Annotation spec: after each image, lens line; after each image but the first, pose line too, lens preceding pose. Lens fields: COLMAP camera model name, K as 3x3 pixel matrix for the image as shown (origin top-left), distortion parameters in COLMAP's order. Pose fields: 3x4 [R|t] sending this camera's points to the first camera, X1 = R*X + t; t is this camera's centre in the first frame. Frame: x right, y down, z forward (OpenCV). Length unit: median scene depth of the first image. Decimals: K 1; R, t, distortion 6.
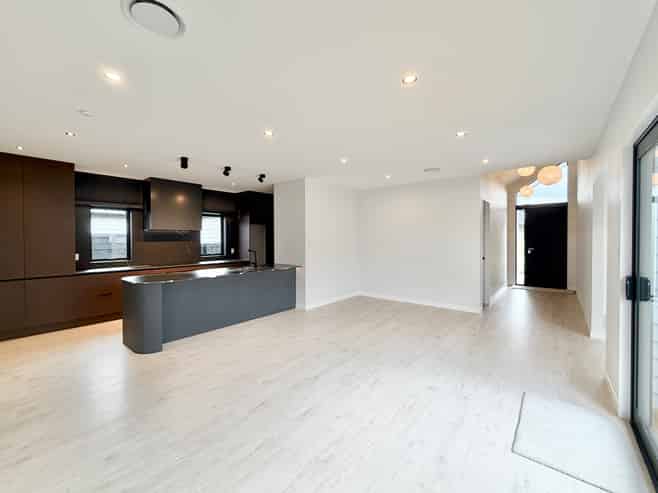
lens RADIAL K [[265.1, 0, 328.9], [0, 265.1, 242.2], [0, 0, 1]] dist [0.004213, 0.000338]
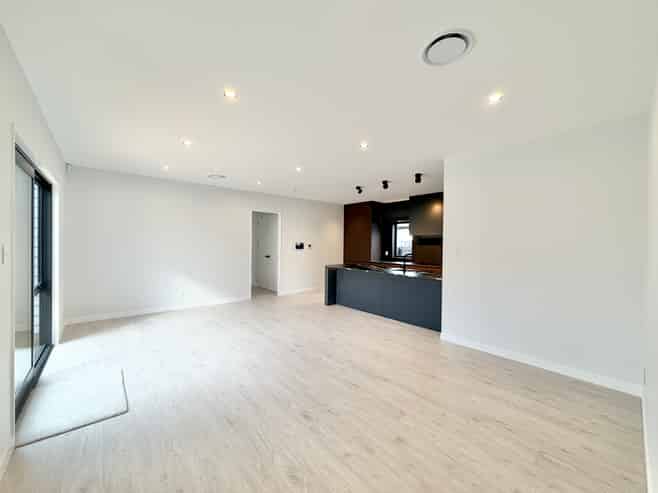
lens RADIAL K [[265.1, 0, 329.2], [0, 265.1, 246.4], [0, 0, 1]] dist [0.004213, 0.000338]
pose [[-0.161146, 0.009700, -0.986883, 0.741356], [-0.013704, 0.999833, 0.012065, -0.006763], [0.986835, 0.015468, -0.160987, 0.869155]]
